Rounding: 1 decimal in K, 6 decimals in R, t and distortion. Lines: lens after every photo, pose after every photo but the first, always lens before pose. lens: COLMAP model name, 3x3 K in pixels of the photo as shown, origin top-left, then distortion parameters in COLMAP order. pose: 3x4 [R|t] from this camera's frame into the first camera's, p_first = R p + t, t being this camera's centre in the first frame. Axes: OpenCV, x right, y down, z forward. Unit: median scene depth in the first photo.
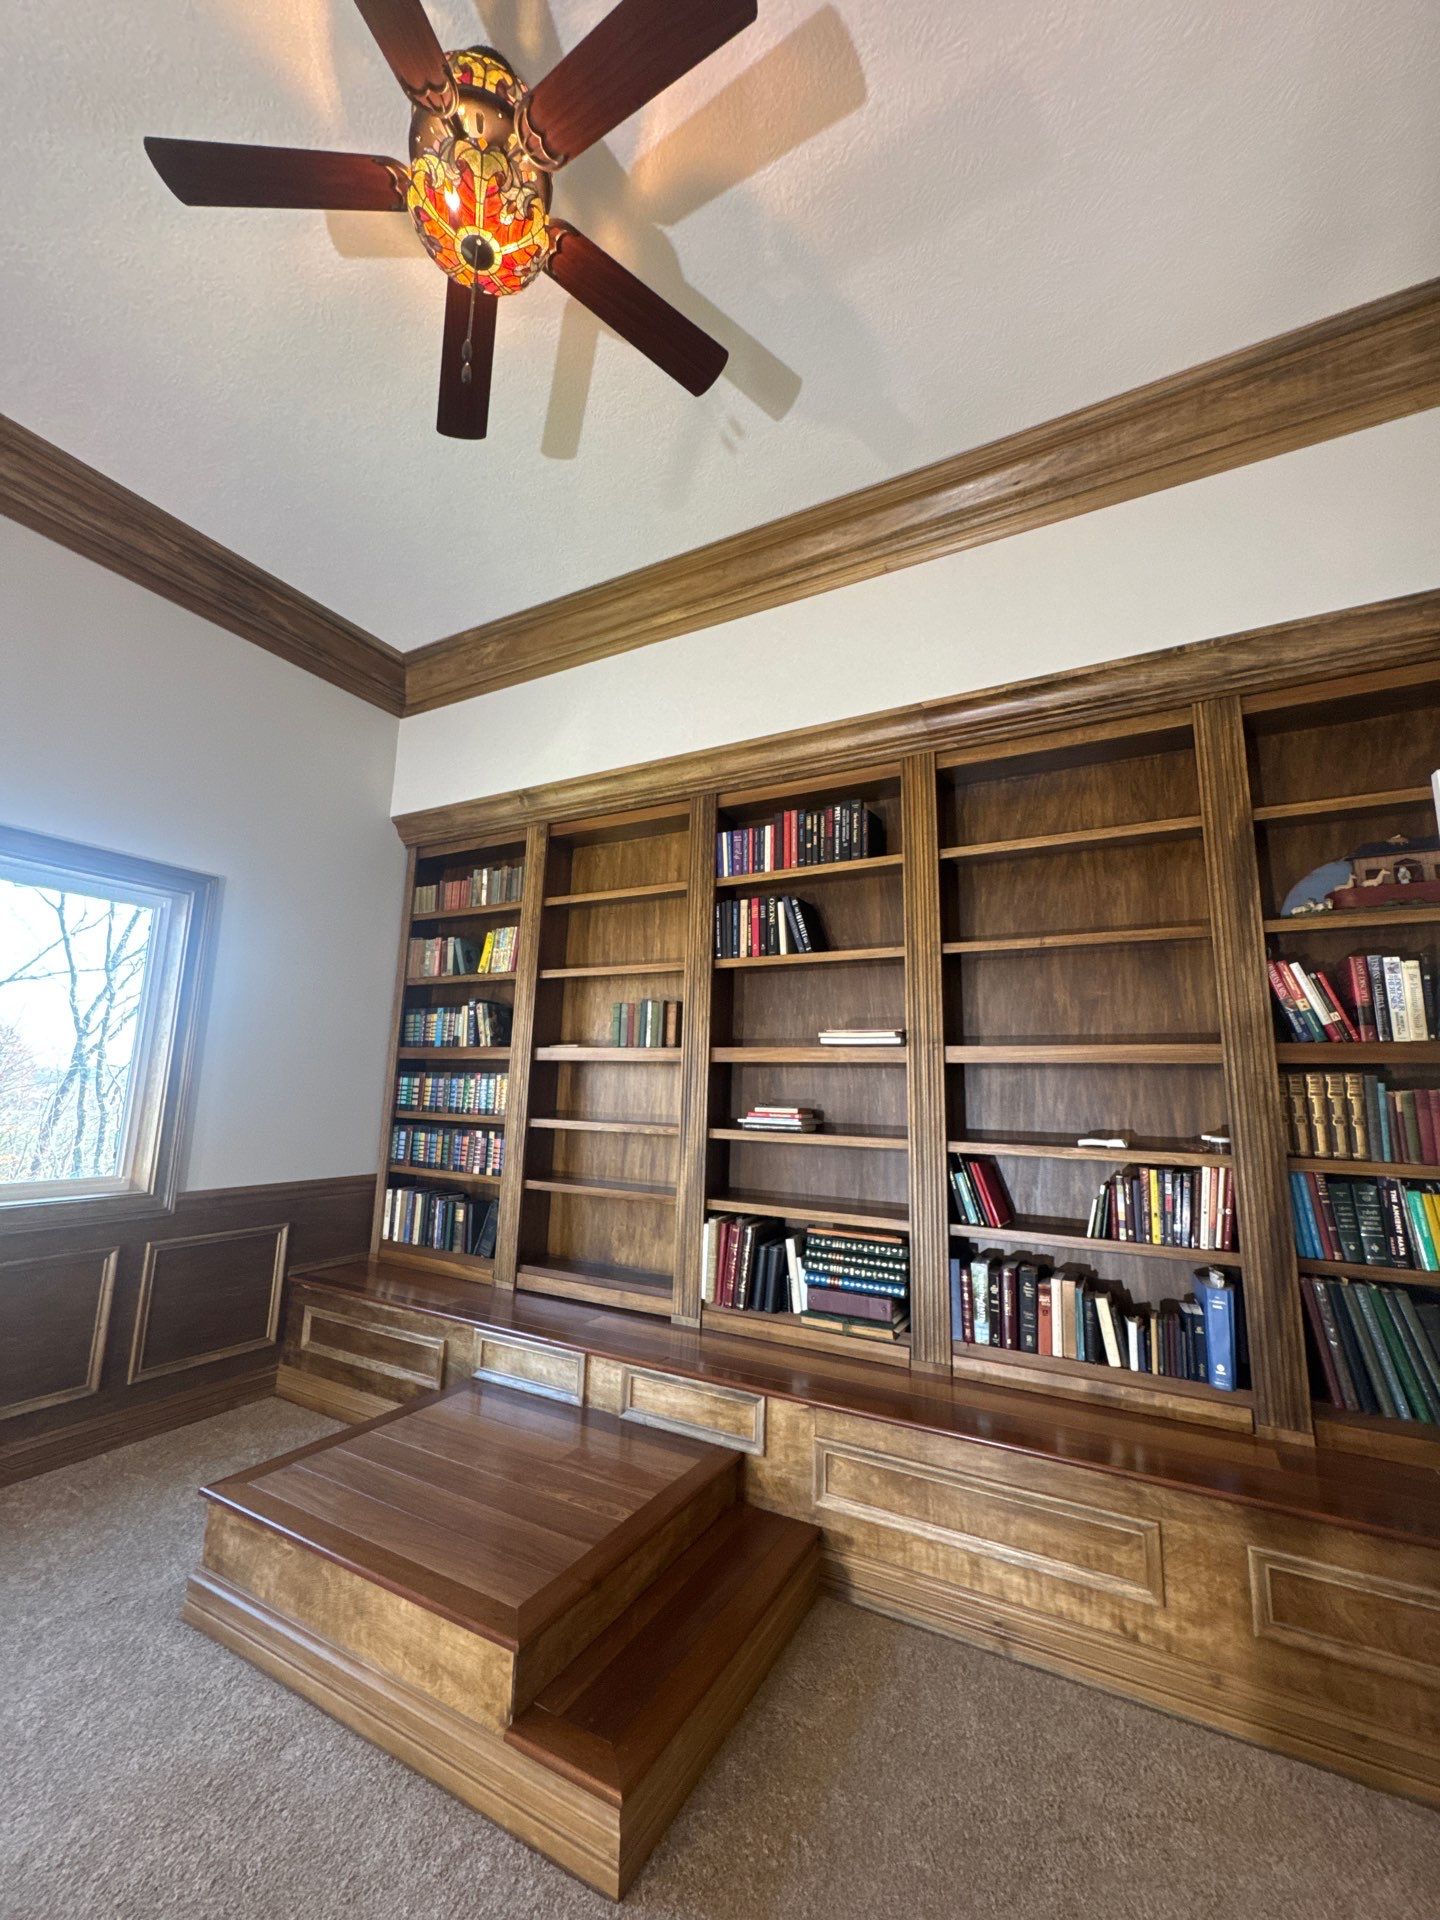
lens RADIAL K [[768.0, 0, 724.1], [0, 768.0, 958.6], [0, 0, 1]] dist [-0.002129, 0.000839]
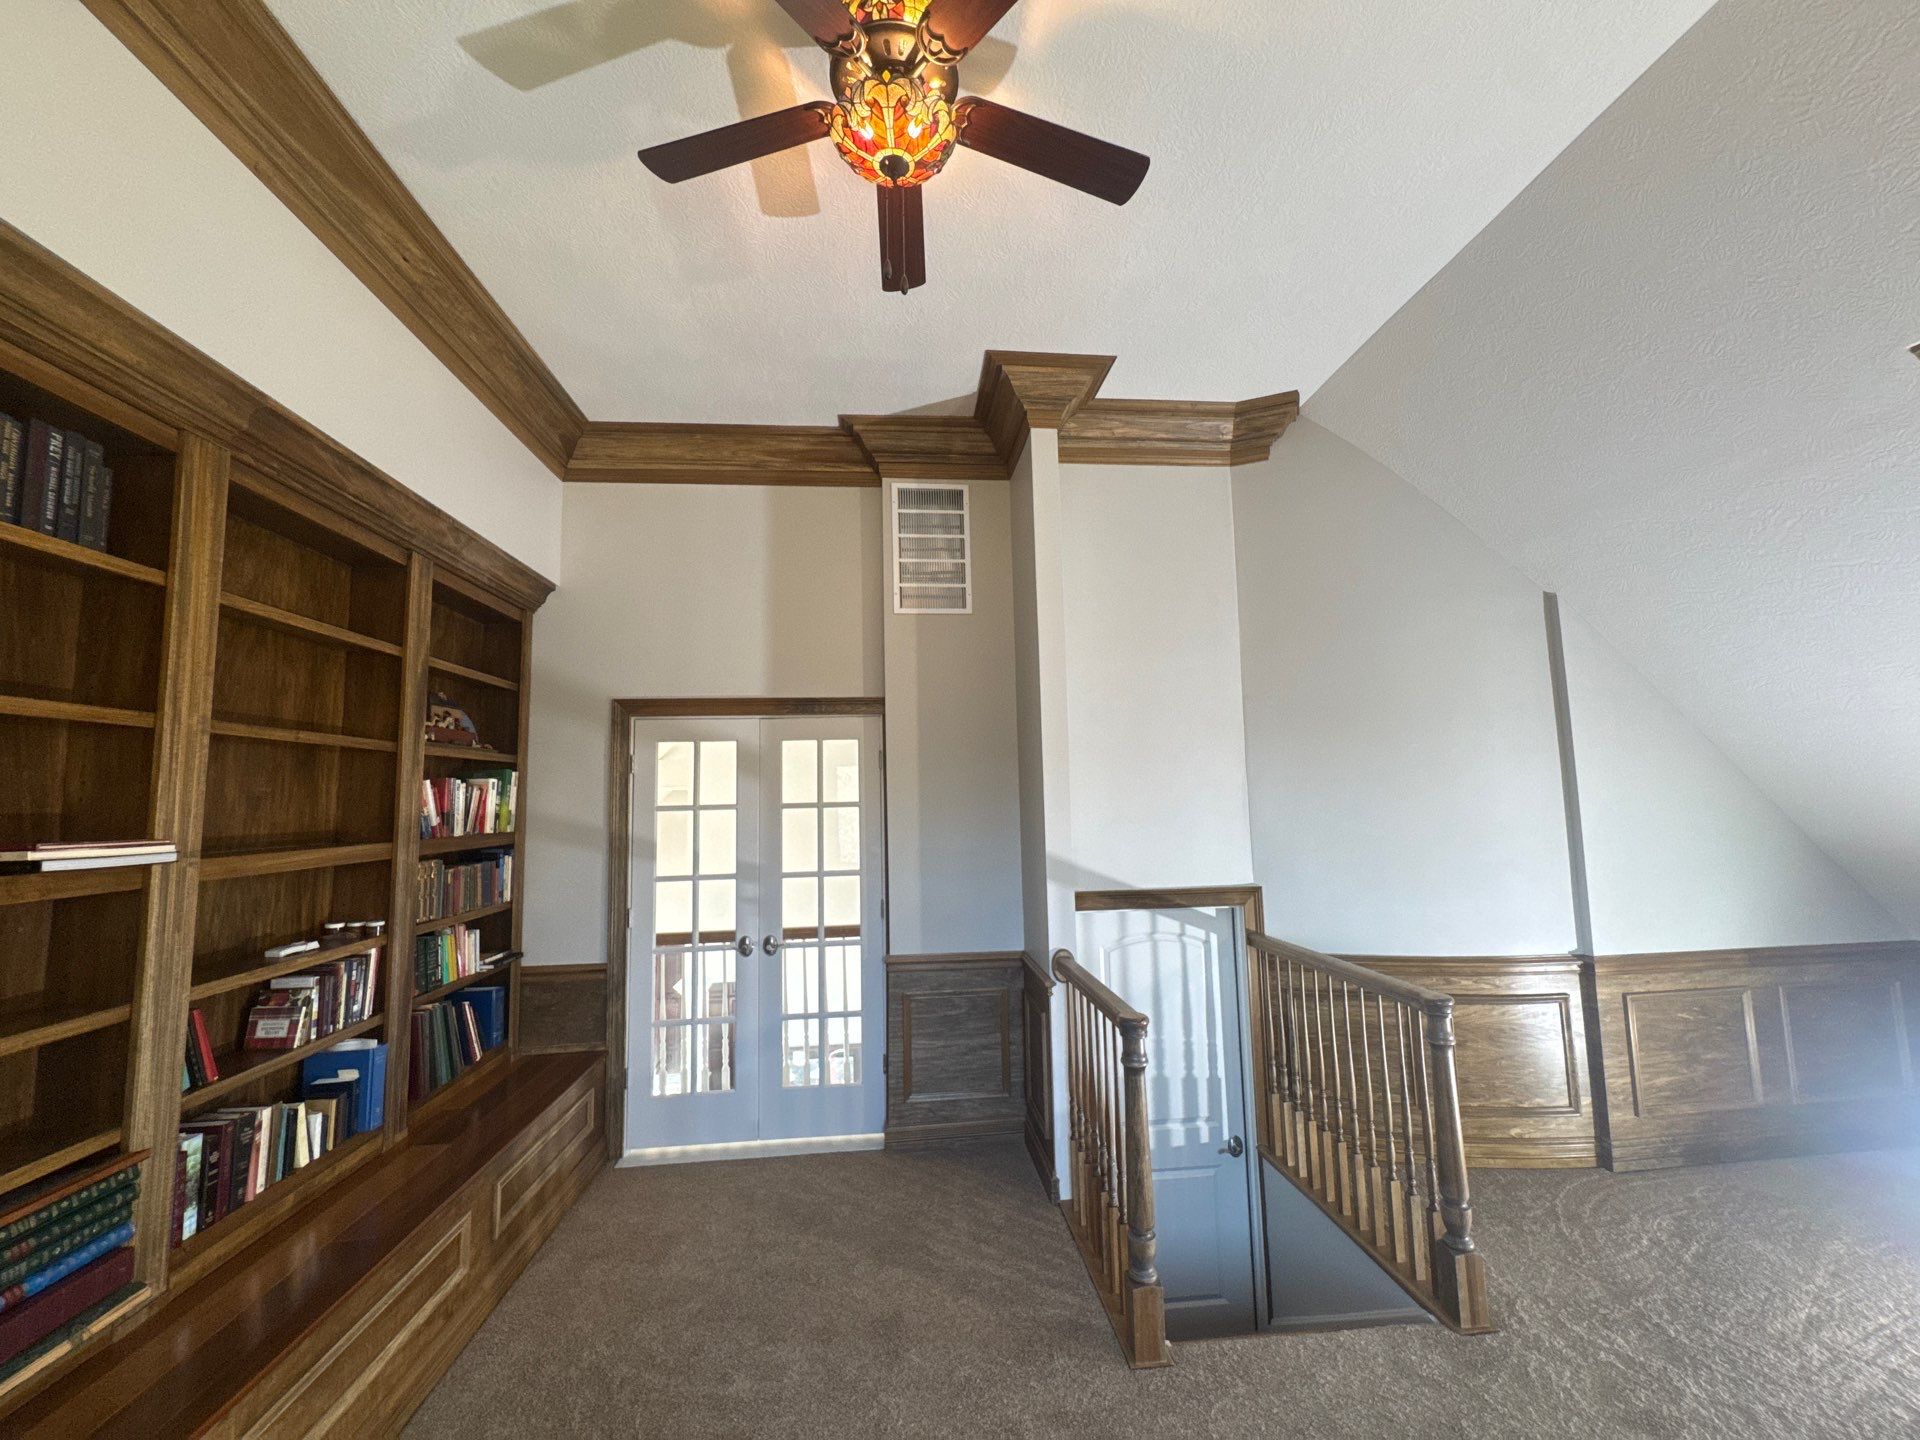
lens RADIAL K [[763.4, 0, 962.3], [0, 763.4, 723.2], [0, 0, 1]] dist [-0.000001, 0.000117]
pose [[-0.567598, 0.069871, 0.820336, -0.686753], [-0.132929, 0.975542, -0.175066, 0.014803], [-0.812504, -0.208414, -0.544428, 0.767079]]
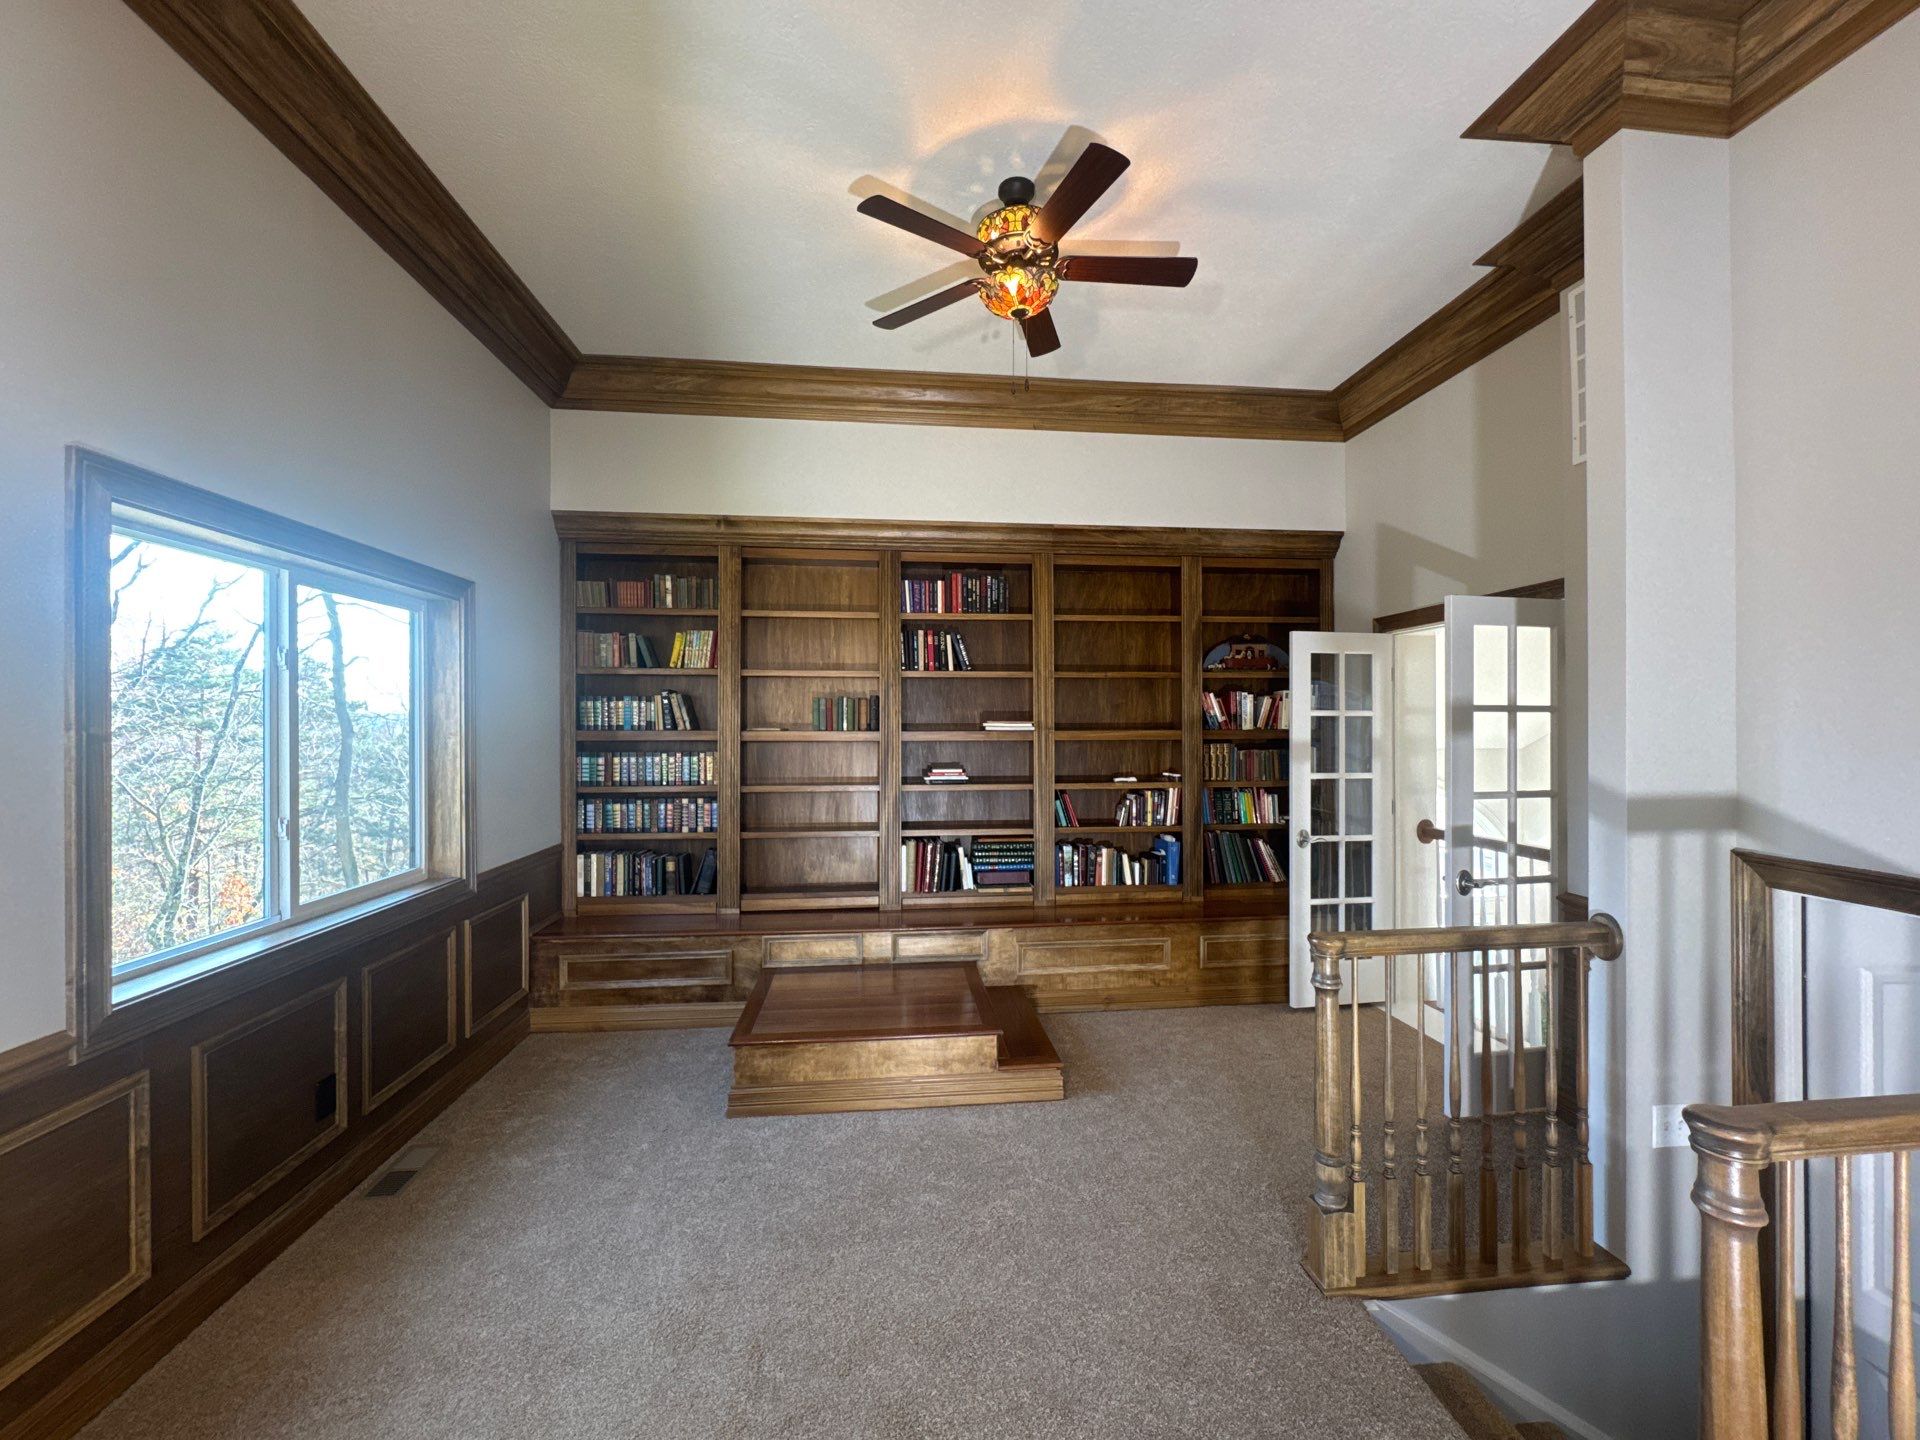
lens RADIAL K [[771.5, 0, 964.7], [0, 771.5, 721.7], [0, 0, 1]] dist [0.000789, 0.000053]
pose [[0.820036, -0.024140, 0.571802, -0.826833], [-0.075941, 0.985686, 0.150522, -0.146438], [-0.567251, -0.166857, 0.806465, -0.284798]]
